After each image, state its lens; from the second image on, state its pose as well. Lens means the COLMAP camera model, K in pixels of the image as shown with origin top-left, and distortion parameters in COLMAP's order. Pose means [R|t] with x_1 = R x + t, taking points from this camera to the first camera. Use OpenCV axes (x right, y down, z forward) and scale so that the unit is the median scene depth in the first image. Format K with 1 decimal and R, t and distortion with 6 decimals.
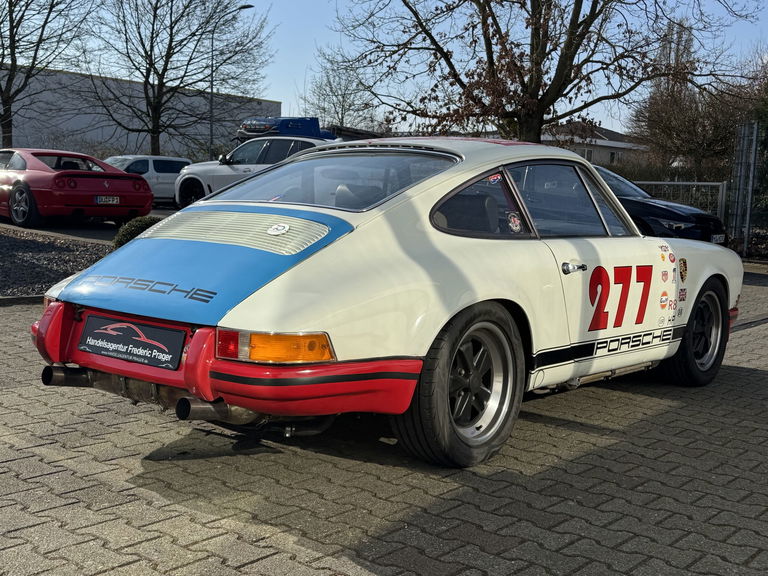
lens RADIAL K [[935.6, 0, 384.2], [0, 935.6, 291.8], [0, 0, 1]] dist [0.100849, 0.000000]
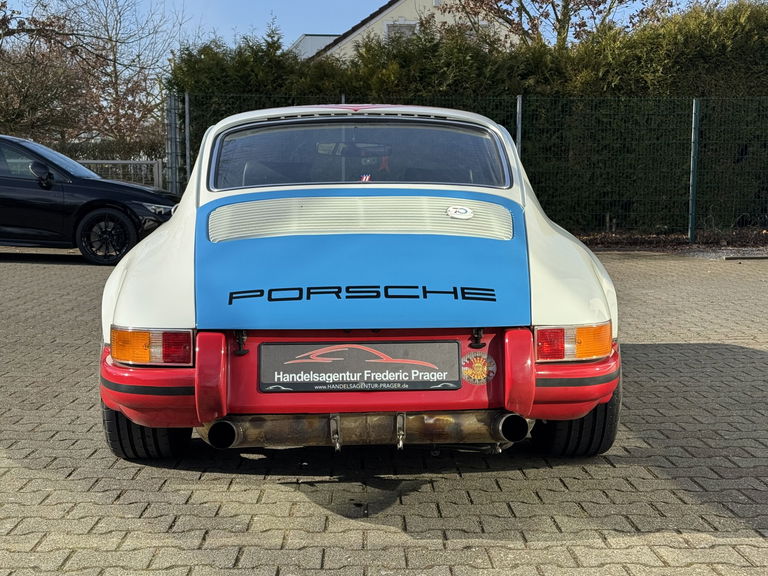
lens RADIAL K [[1142.1, 0, 384.4], [0, 1142.1, 284.8], [0, 0, 1]] dist [0.112846, 0.000000]
pose [[0.741810, -0.092544, 0.664194, -0.878837], [0.098334, 0.994737, 0.028775, -0.039526], [-0.663362, 0.043967, 0.747006, 0.284175]]
